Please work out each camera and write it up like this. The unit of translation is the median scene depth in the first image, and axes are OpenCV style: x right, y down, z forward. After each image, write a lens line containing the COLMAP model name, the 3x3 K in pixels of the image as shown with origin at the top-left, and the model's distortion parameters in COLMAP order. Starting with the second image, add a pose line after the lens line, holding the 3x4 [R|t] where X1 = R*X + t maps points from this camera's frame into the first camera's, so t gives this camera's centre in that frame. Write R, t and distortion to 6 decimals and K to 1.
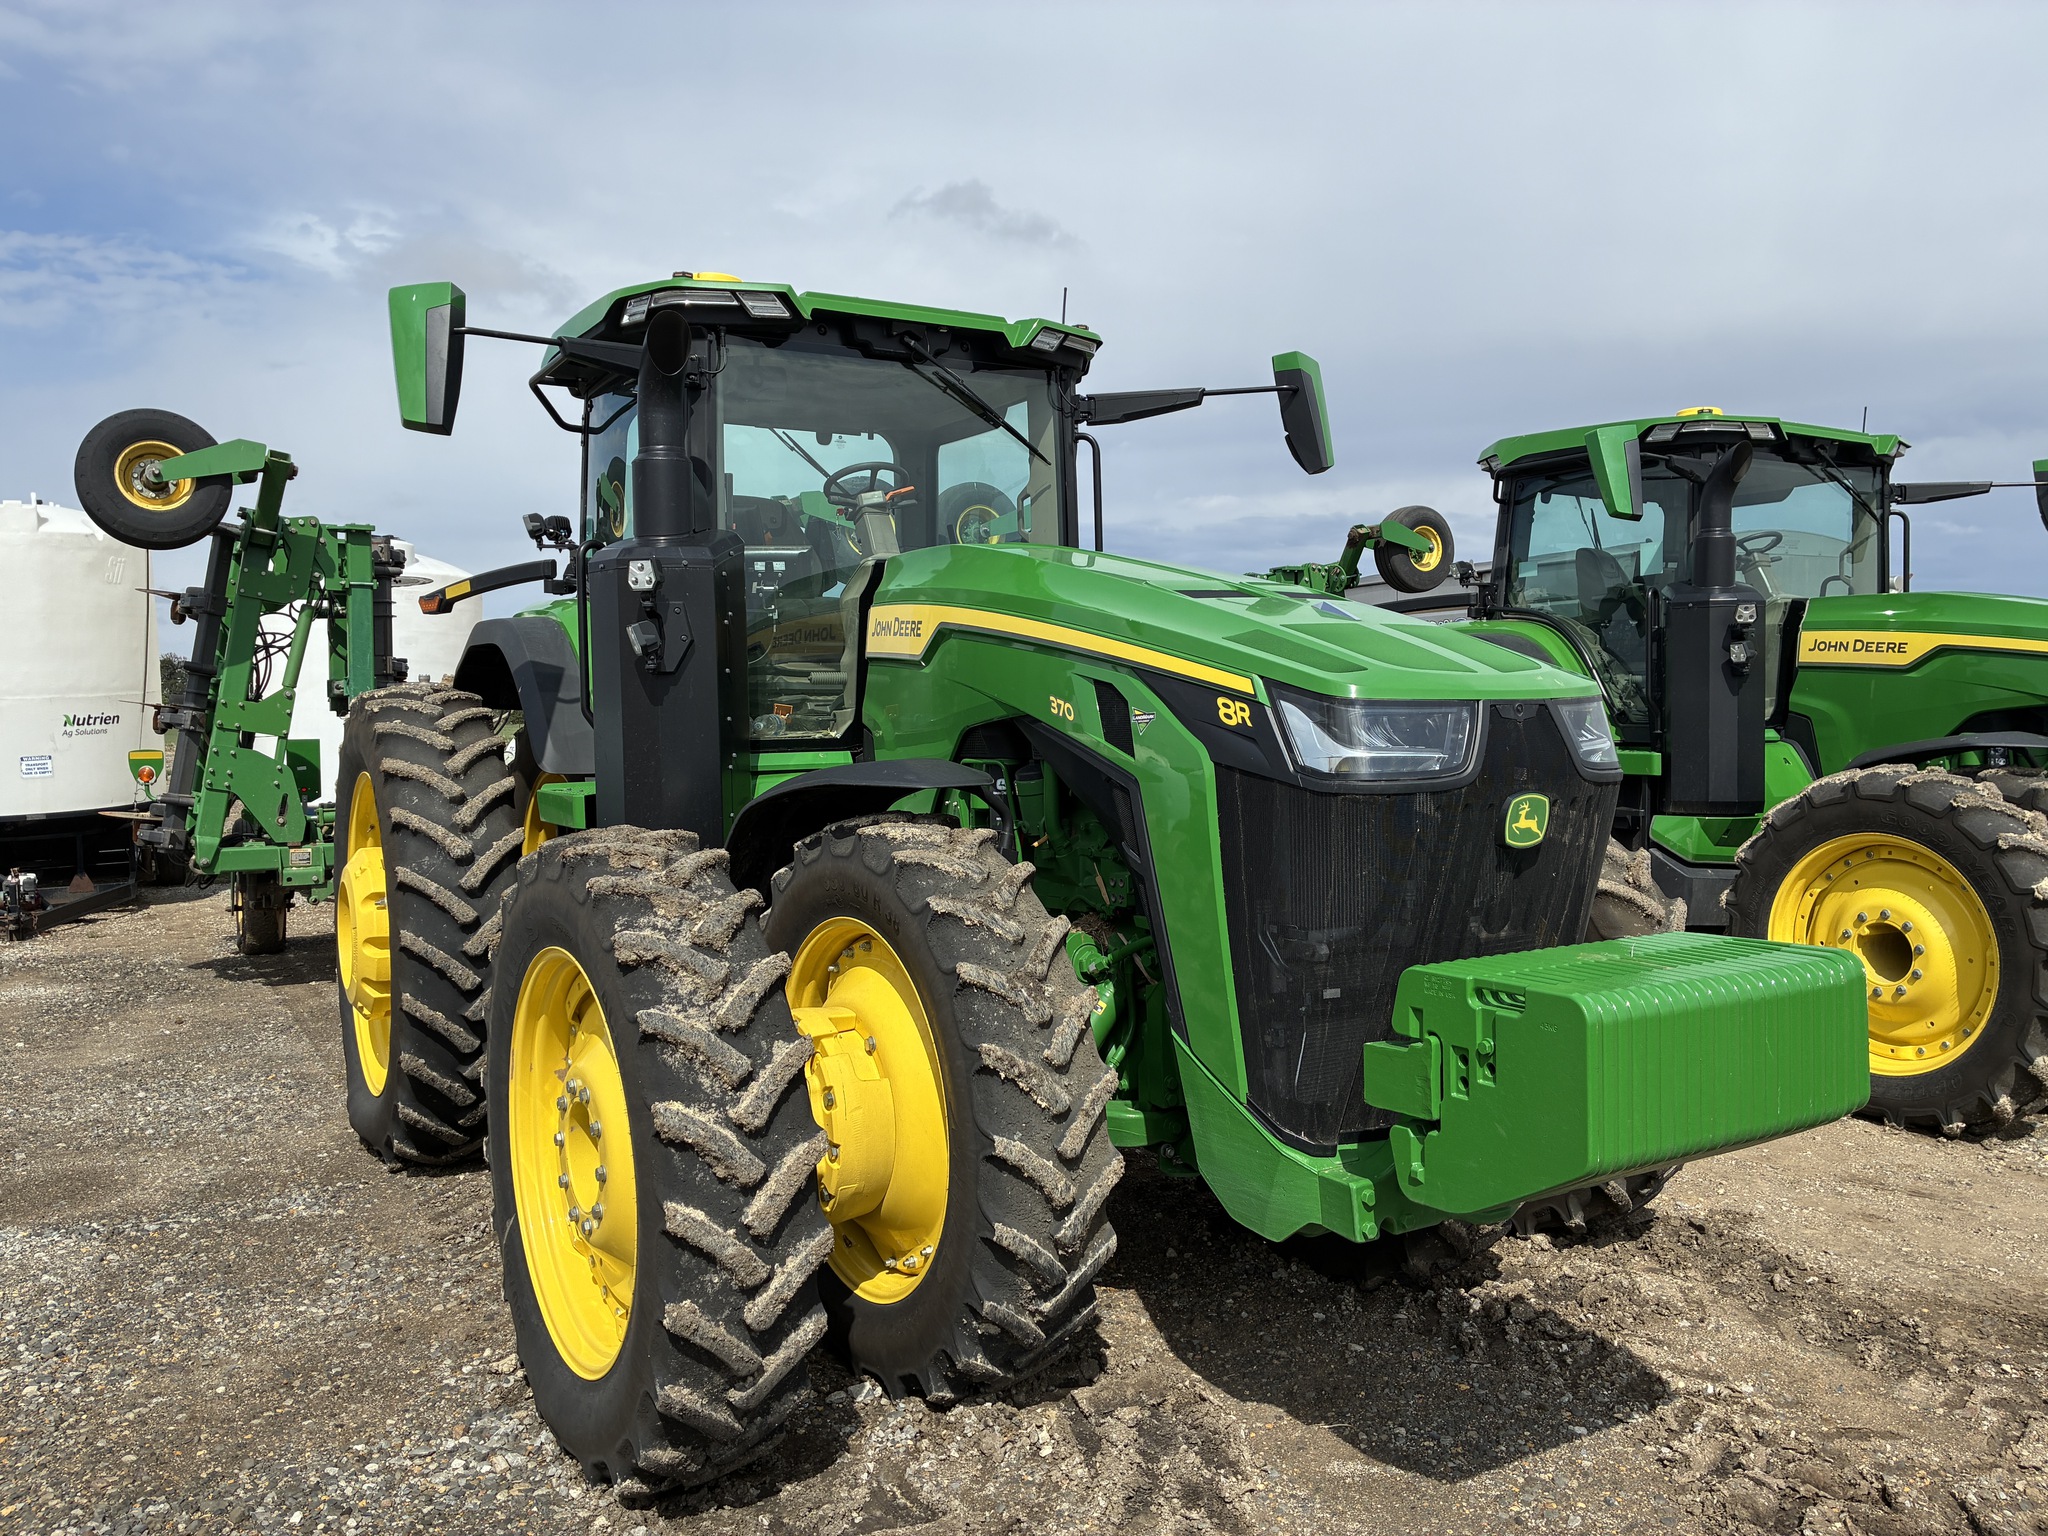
lens RADIAL K [[1565.7, 0, 1009.8], [0, 1565.7, 763.6], [0, 0, 1]] dist [0.012752, -0.000197]
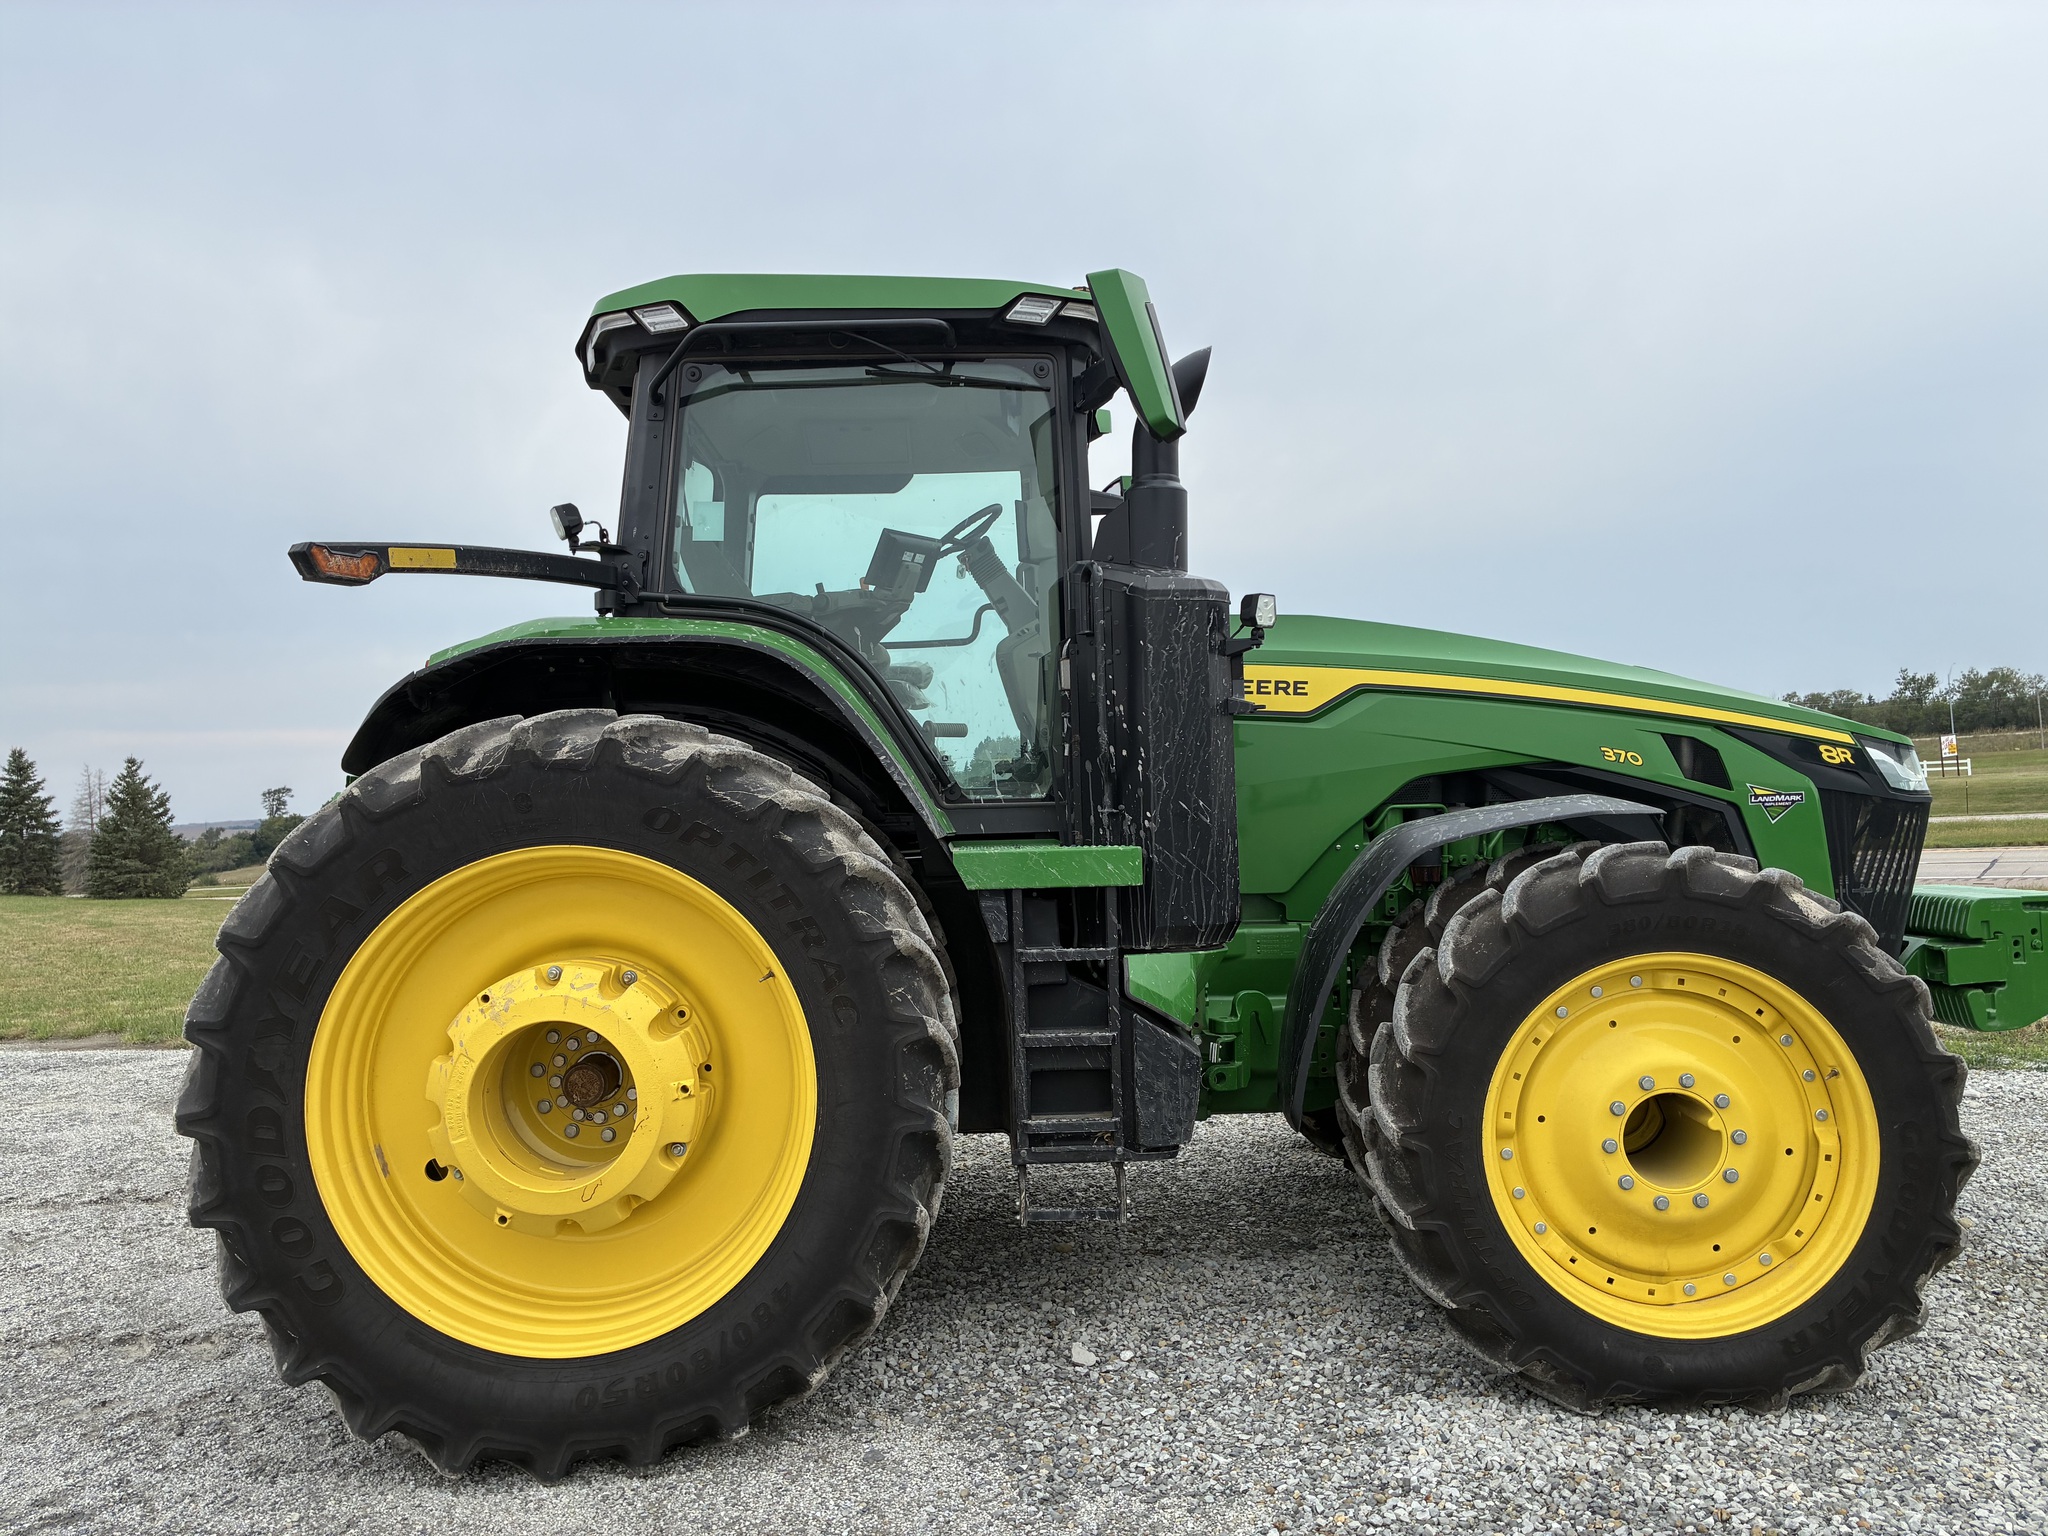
lens RADIAL K [[1534.7, 0, 1024.0], [0, 1534.7, 768.0], [0, 0, 1]] dist [0.029918, 0.004357]
pose [[0.486438, 0.017235, 0.873545, -1.009295], [0.047856, 0.997779, -0.046336, 0.008216], [-0.872404, 0.064344, 0.484533, 0.609027]]
